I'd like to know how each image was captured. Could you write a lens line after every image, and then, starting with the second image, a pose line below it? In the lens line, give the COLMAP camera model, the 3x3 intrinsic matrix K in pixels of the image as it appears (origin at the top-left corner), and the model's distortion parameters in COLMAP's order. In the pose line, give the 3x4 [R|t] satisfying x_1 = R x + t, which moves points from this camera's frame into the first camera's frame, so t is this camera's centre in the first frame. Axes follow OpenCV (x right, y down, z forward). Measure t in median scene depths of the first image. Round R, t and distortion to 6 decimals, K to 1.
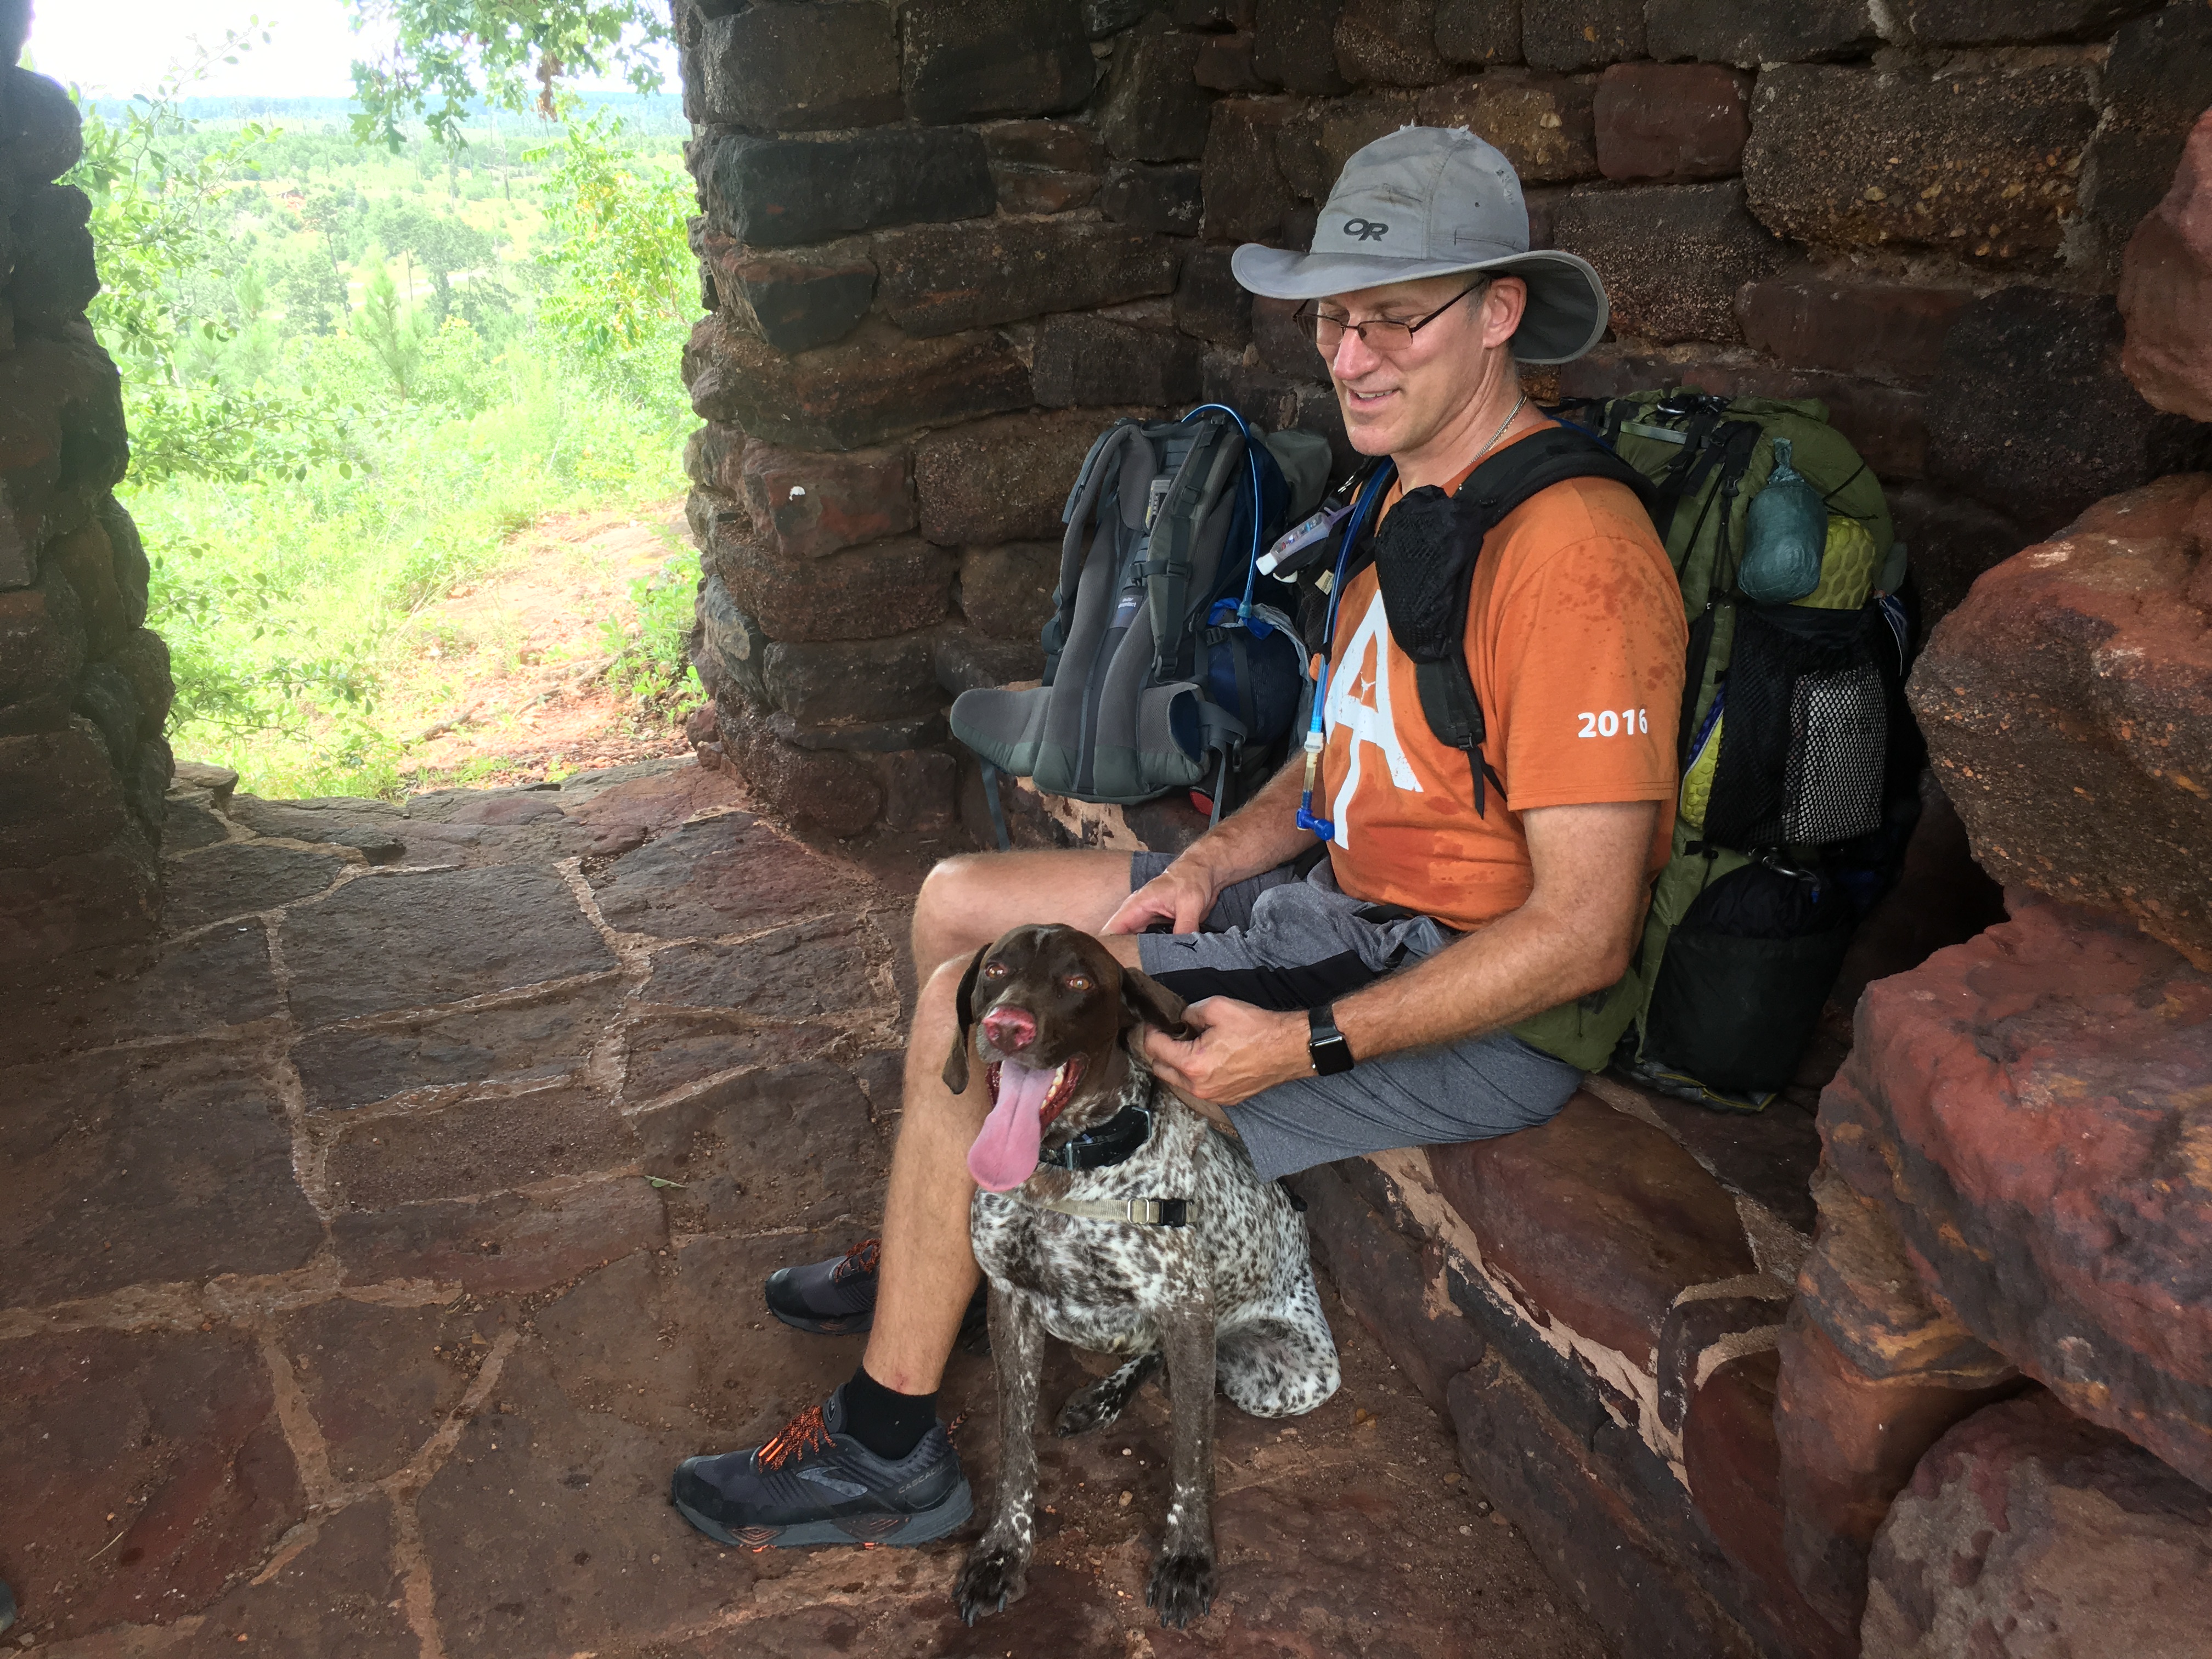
lens RADIAL K [[1886.2, 0, 1101.7], [0, 1886.2, 833.7], [0, 0, 1]] dist [0.070940, -0.093470]
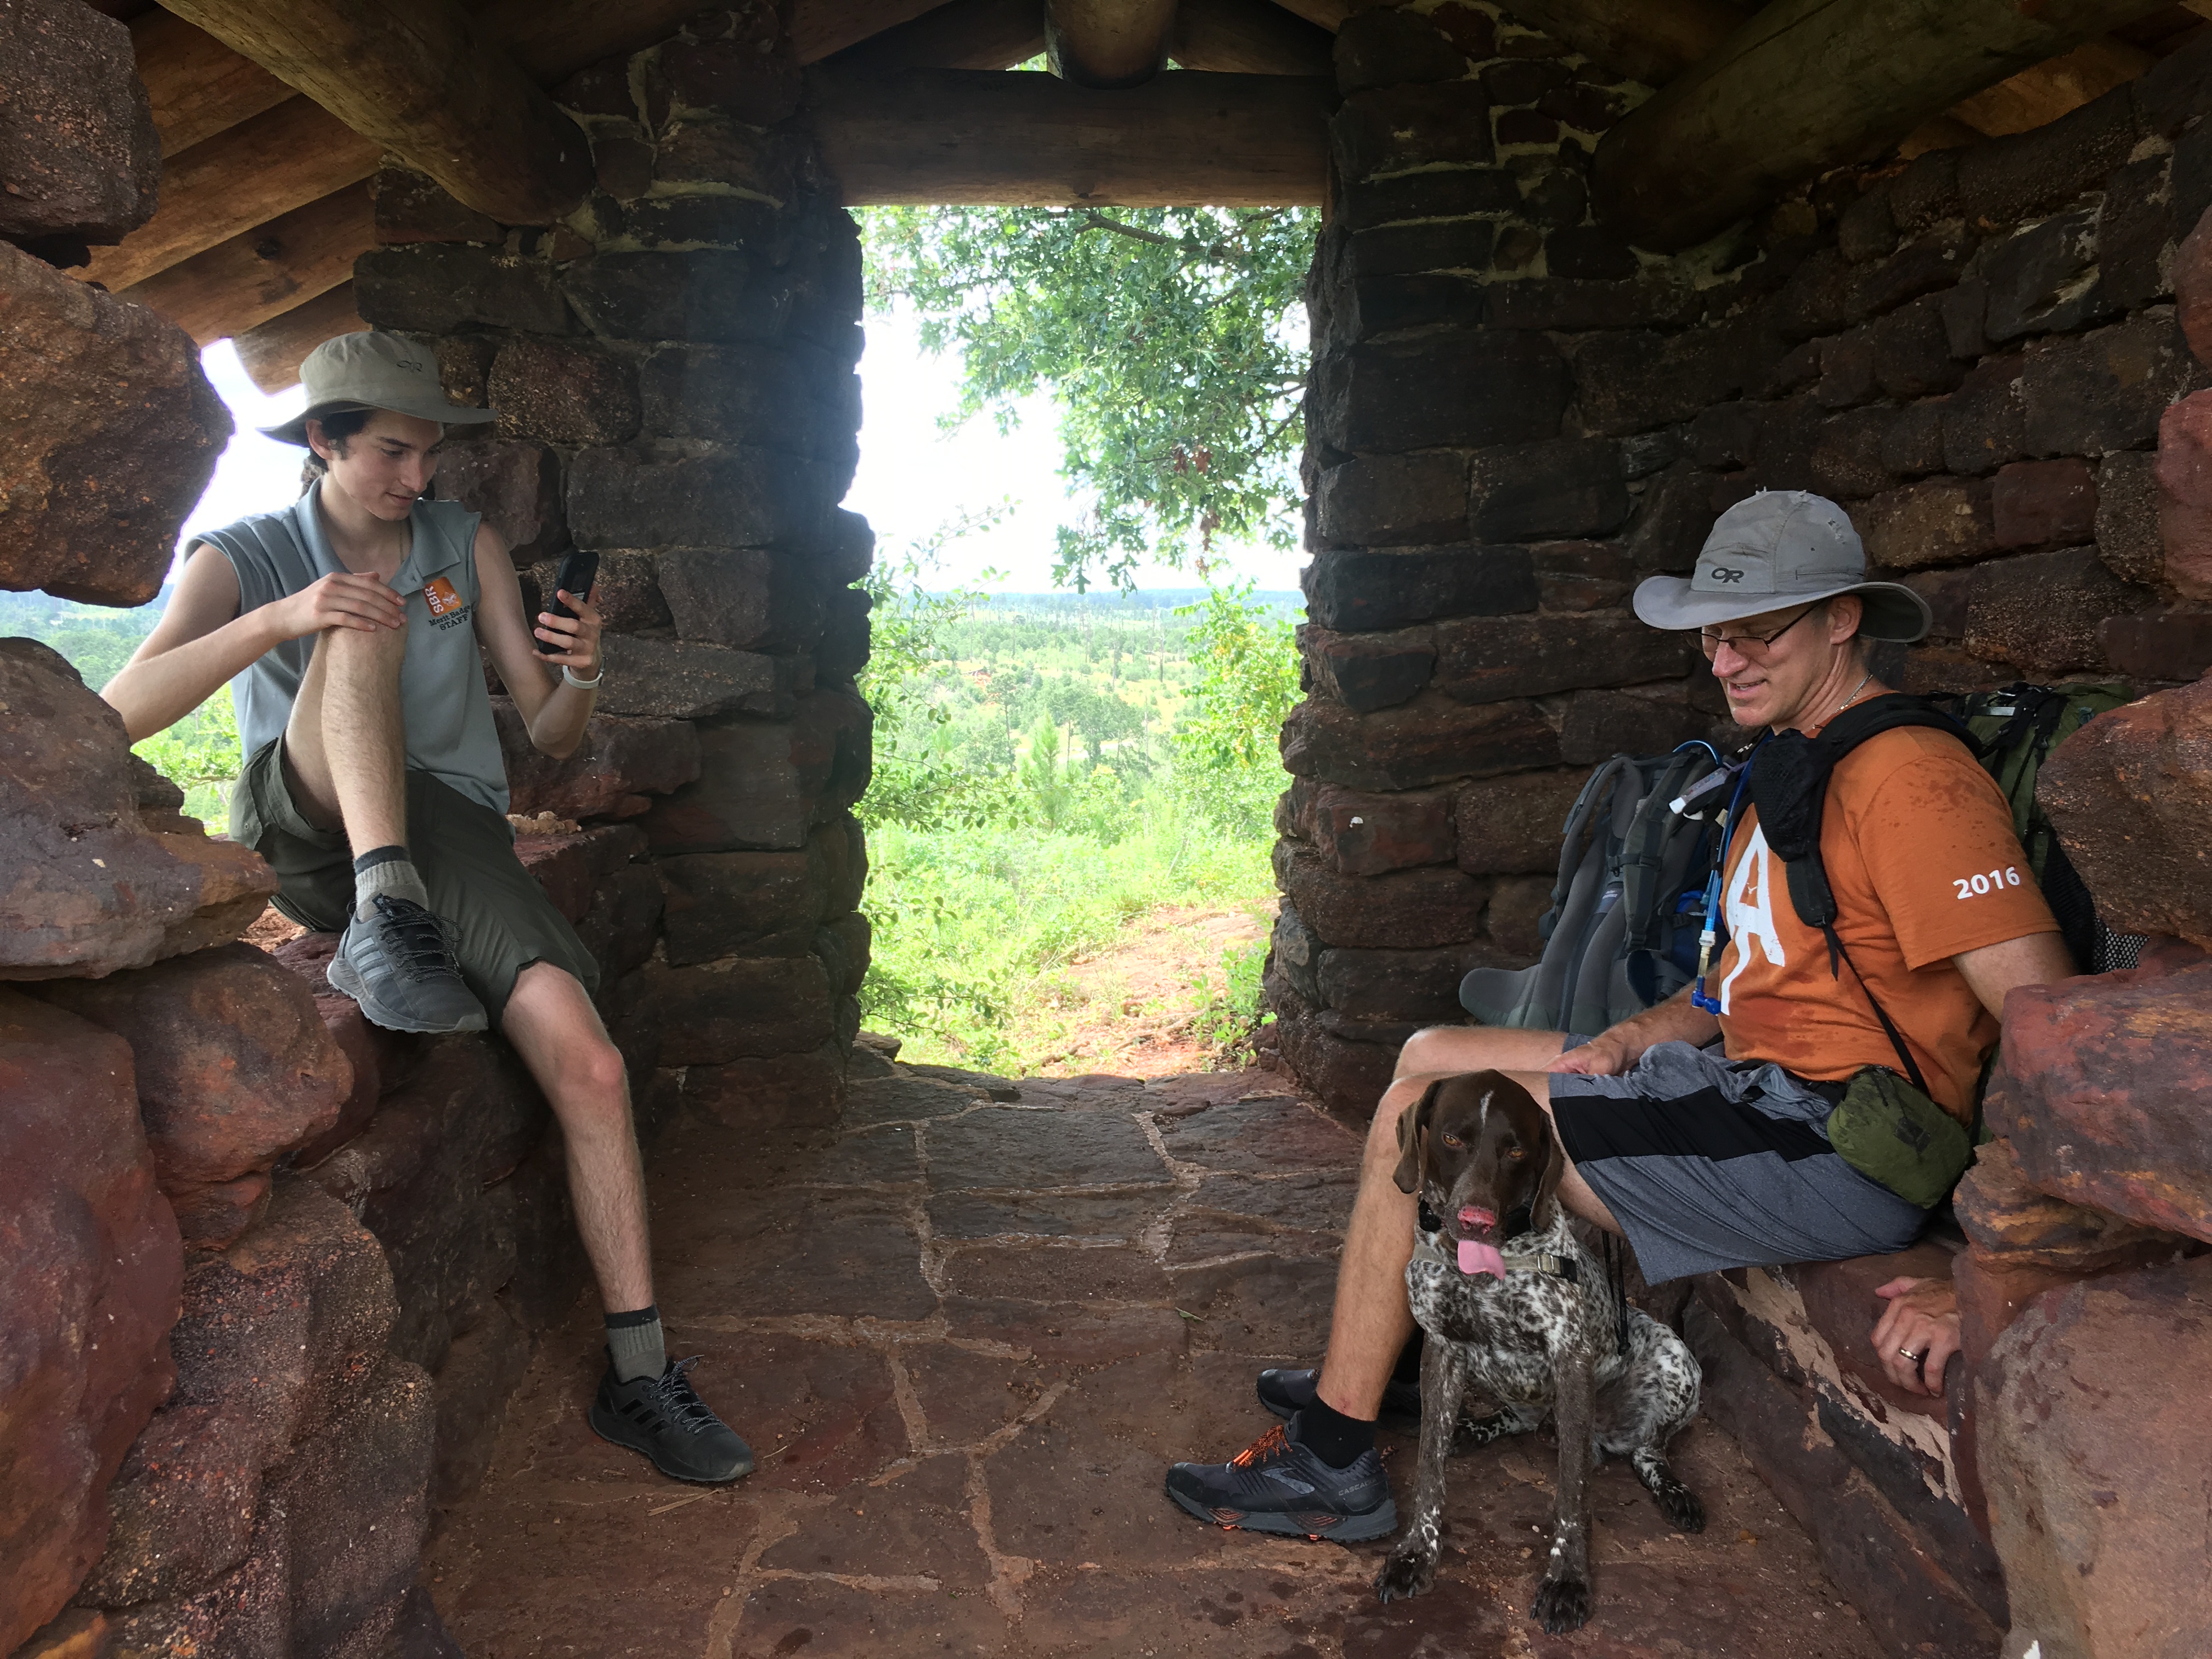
lens RADIAL K [[1886.2, 0, 1101.7], [0, 1886.2, 833.7], [0, 0, 1]] dist [0.070940, -0.093470]
pose [[0.949360, 0.049817, -0.310216, 0.074795], [-0.123189, 0.967312, -0.221659, 0.142134], [0.289033, 0.248649, 0.924464, -0.216182]]
